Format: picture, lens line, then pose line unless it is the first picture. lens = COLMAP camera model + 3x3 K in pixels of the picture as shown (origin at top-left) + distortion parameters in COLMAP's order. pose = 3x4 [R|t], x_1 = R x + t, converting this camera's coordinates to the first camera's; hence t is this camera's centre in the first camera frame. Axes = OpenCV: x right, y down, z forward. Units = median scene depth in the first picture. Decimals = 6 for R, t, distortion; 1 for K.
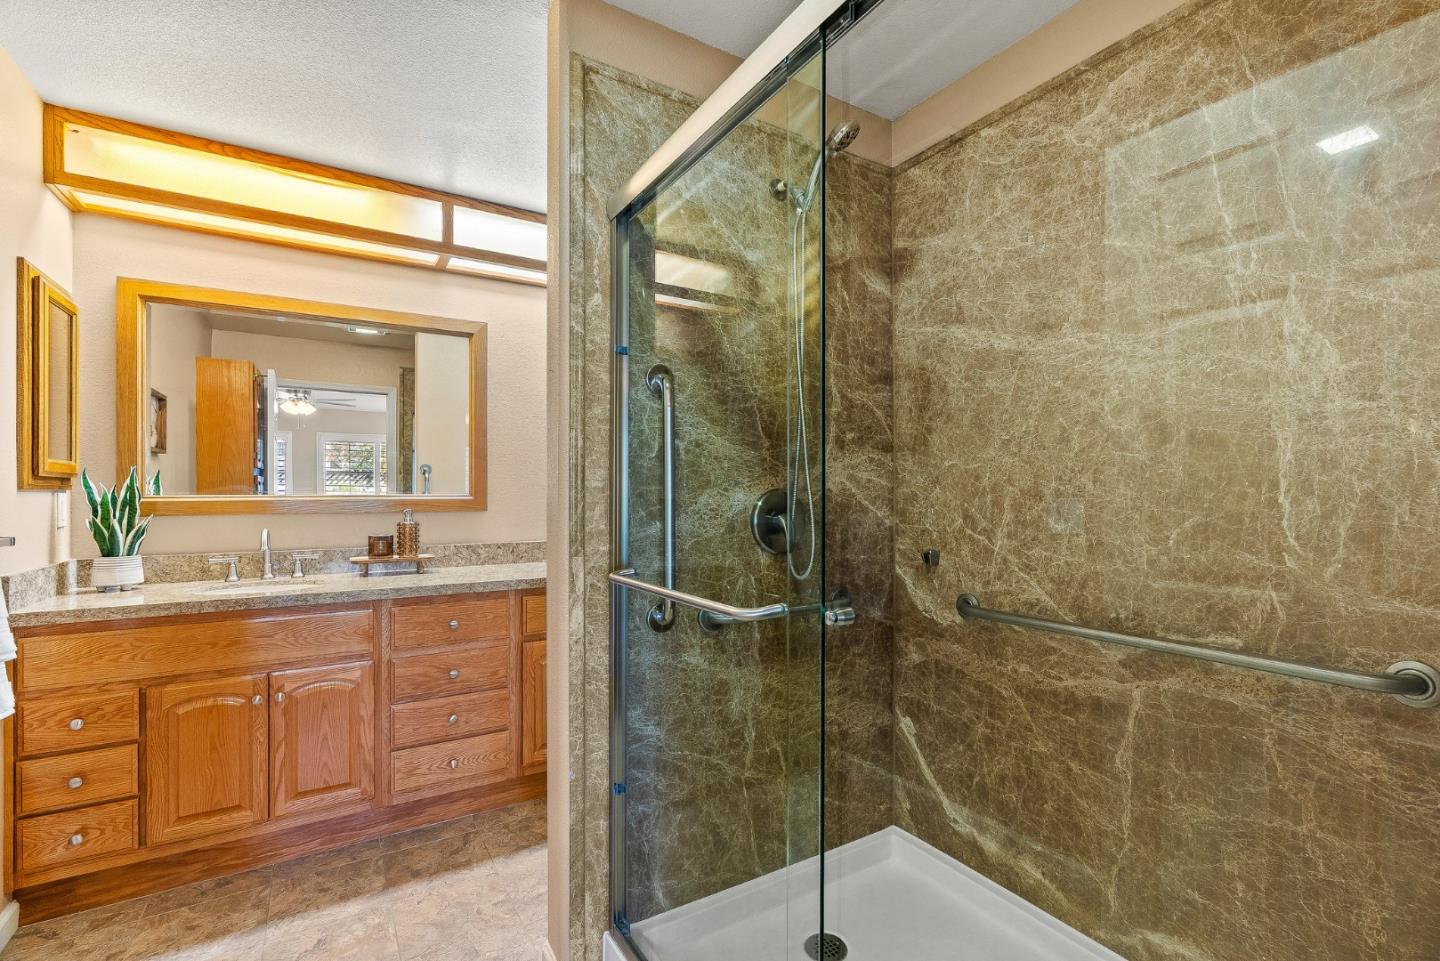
lens RADIAL K [[652.4, 0, 720.4], [0, 652.4, 475.2], [0, 0, 1]] dist [0.002416, 0.000831]
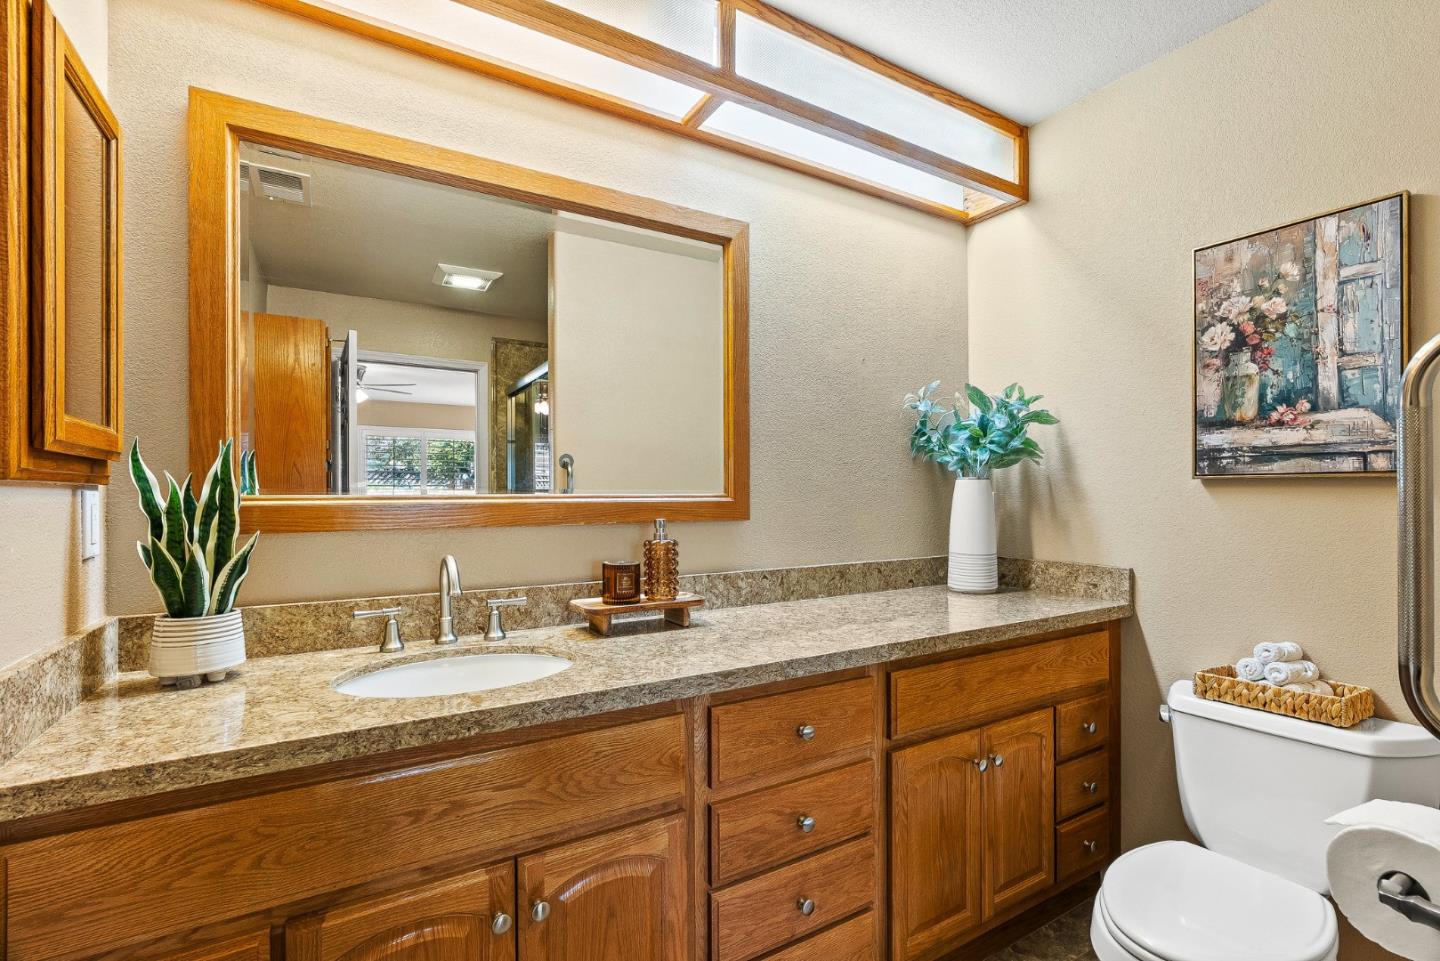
lens RADIAL K [[653.0, 0, 727.3], [0, 653.0, 478.5], [0, 0, 1]] dist [-0.001053, 0.000443]
pose [[0.999996, -0.001939, -0.002059, -0.504400], [0.001945, 0.999994, 0.002909, 0.016945], [0.002054, -0.002913, 0.999994, 0.488377]]
